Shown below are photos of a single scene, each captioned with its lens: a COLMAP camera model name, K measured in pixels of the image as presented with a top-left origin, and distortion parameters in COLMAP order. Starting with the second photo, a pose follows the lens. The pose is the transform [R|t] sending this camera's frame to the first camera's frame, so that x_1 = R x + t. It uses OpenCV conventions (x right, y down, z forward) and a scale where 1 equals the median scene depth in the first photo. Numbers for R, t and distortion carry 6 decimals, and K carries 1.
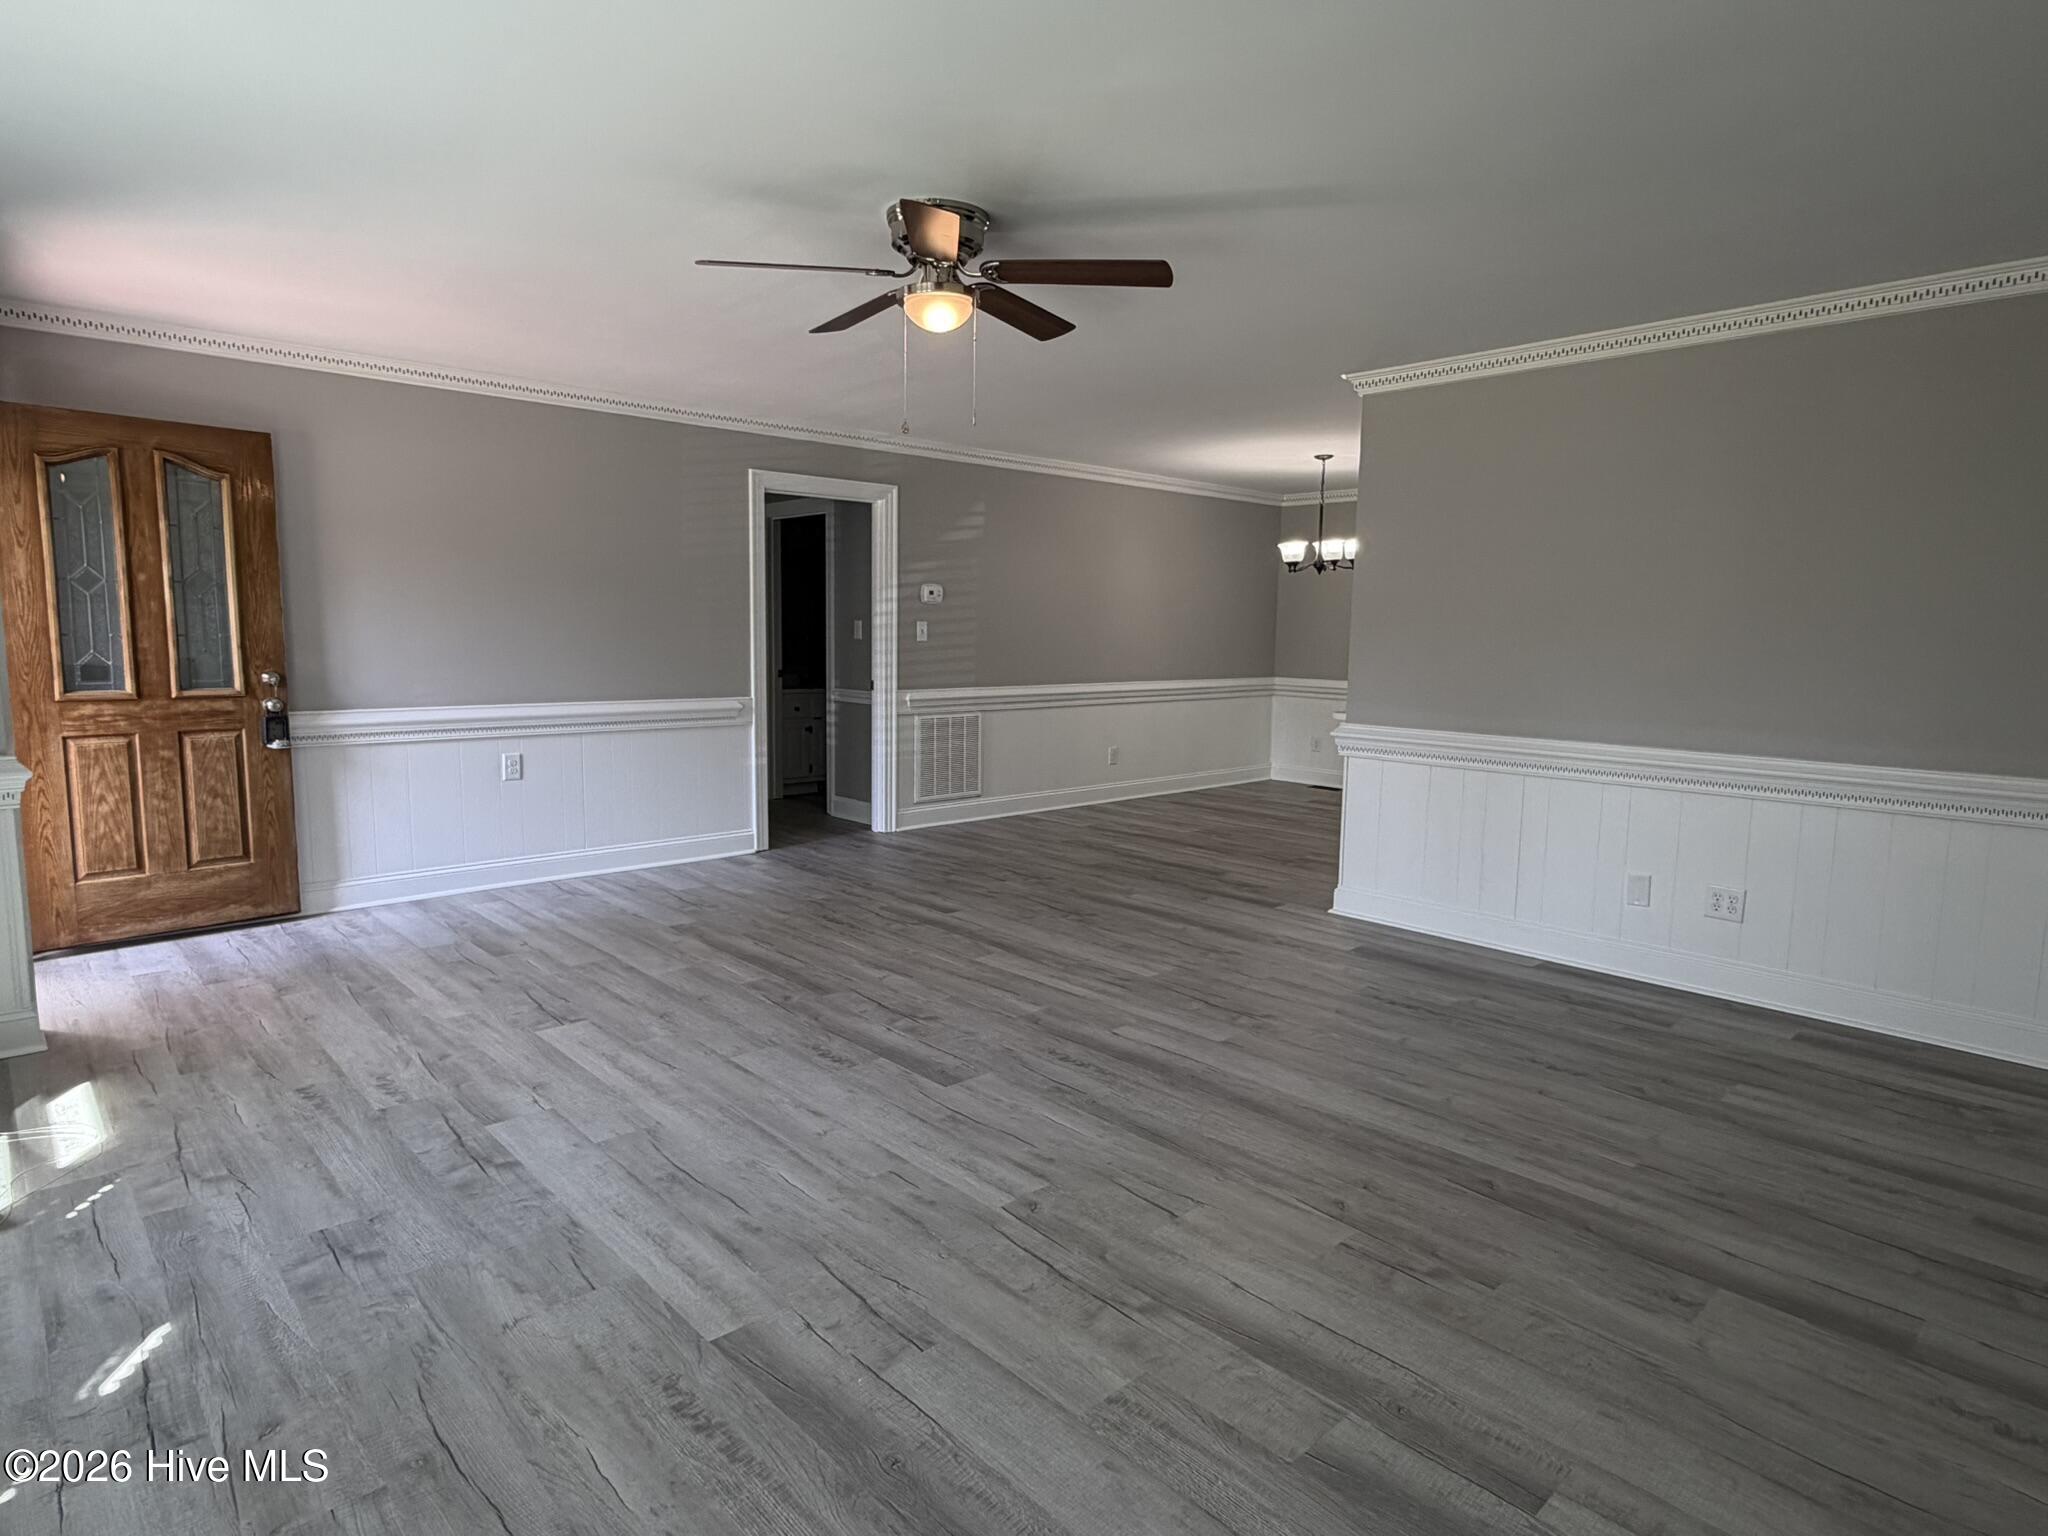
lens RADIAL K [[1137.7, 0, 1025.4], [0, 1137.7, 770.4], [0, 0, 1]] dist [-0.000692, -0.000028]
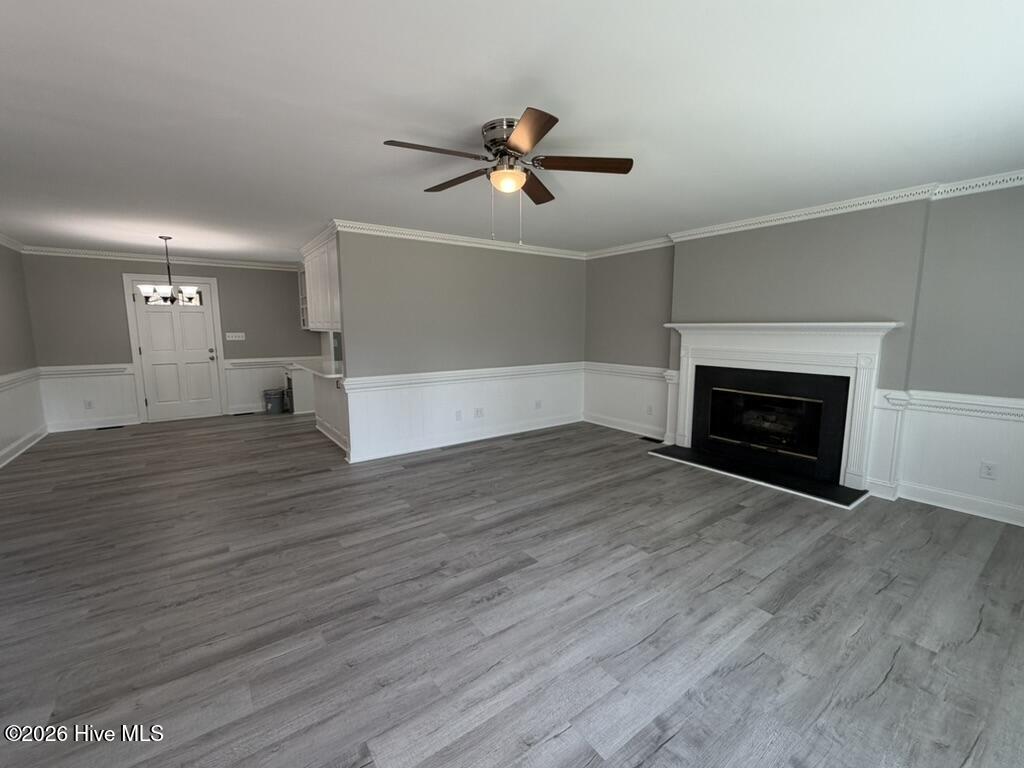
lens RADIAL K [[433.5, 0, 514.5], [0, 433.5, 381.4], [0, 0, 1]] dist [-0.001070, -0.000198]
pose [[0.124519, -0.139741, 0.982328, -0.800315], [0.129878, 0.983810, 0.123489, -0.152072], [-0.983680, 0.112206, 0.140652, 0.875375]]
